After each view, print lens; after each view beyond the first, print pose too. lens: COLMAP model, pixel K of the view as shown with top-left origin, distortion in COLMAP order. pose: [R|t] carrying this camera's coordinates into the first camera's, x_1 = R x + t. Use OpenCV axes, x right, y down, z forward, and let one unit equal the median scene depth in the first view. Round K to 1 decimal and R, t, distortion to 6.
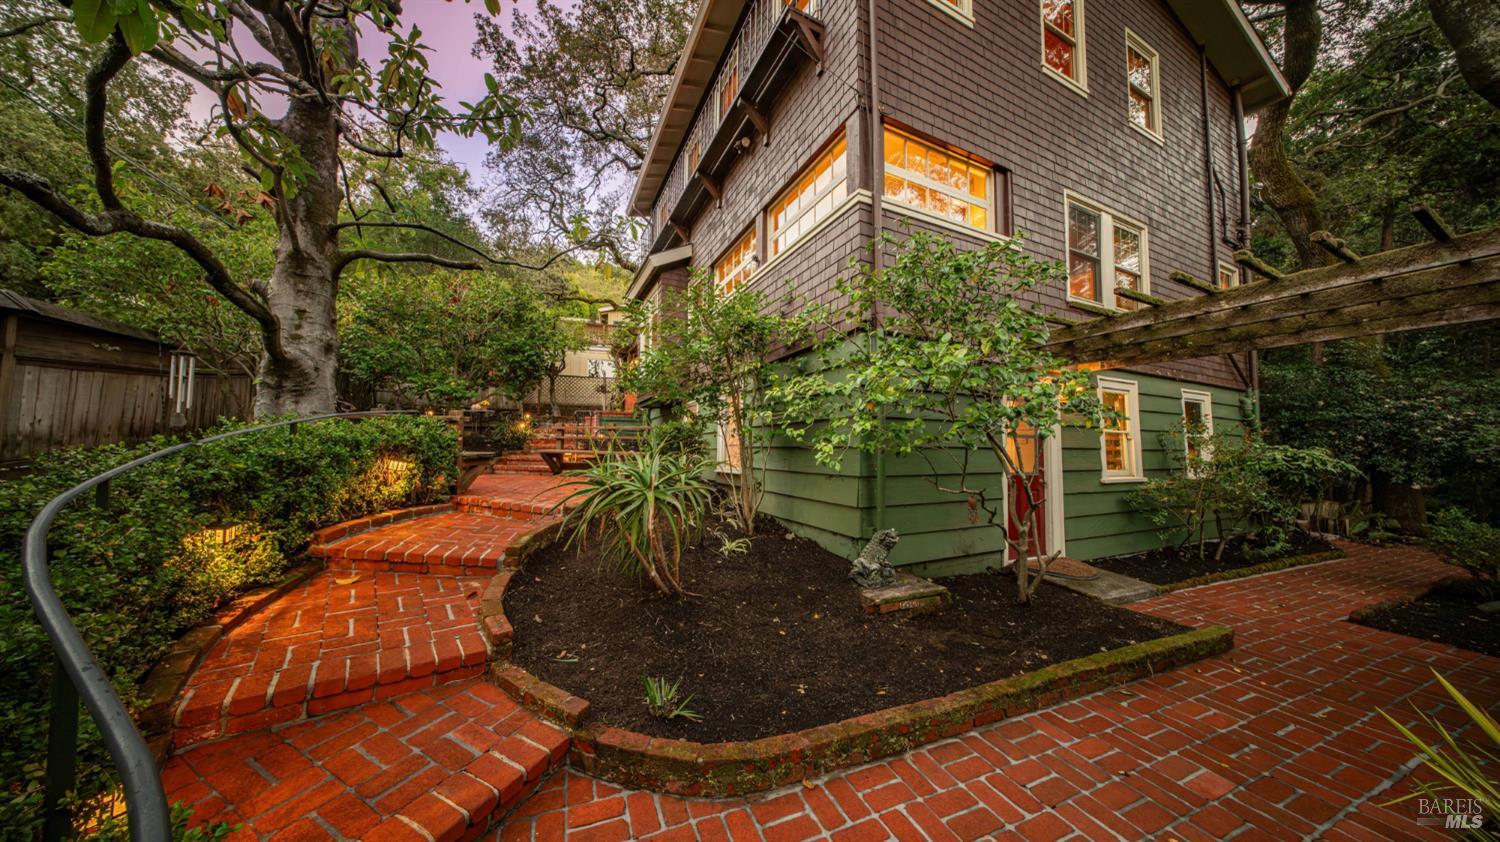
lens RADIAL K [[438.9, 0, 746.7], [0, 438.9, 425.5], [0, 0, 1]] dist [0.000179, -0.000005]
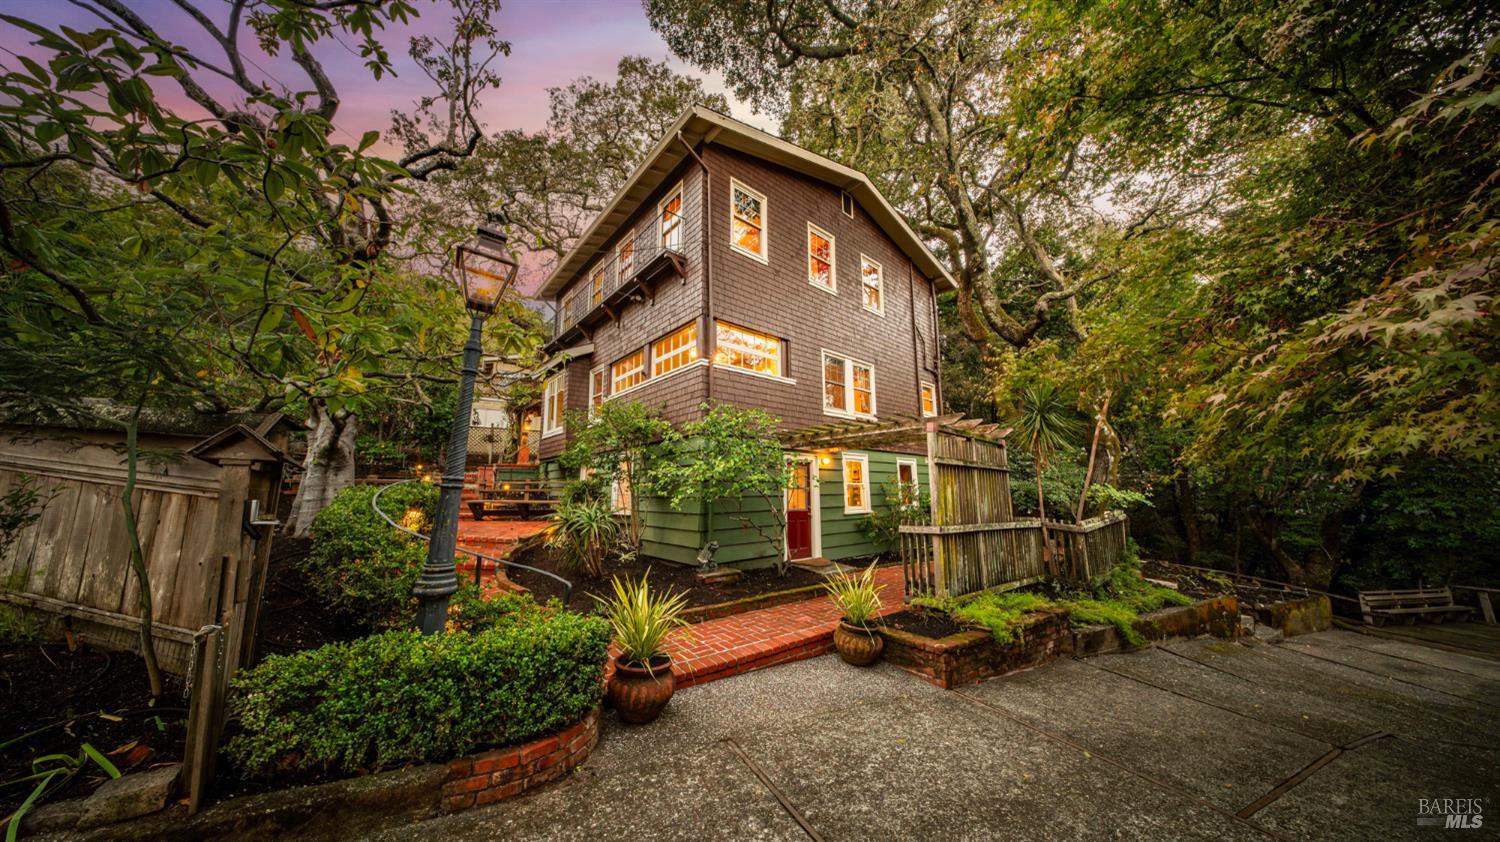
lens RADIAL K [[438.9, 0, 746.7], [0, 438.9, 425.5], [0, 0, 1]] dist [0.000179, -0.000005]
pose [[0.964928, 0.025227, 0.261298, -0.033492], [-0.000850, 0.995667, -0.092988, -0.065004], [-0.262512, 0.089505, 0.960769, -0.675821]]
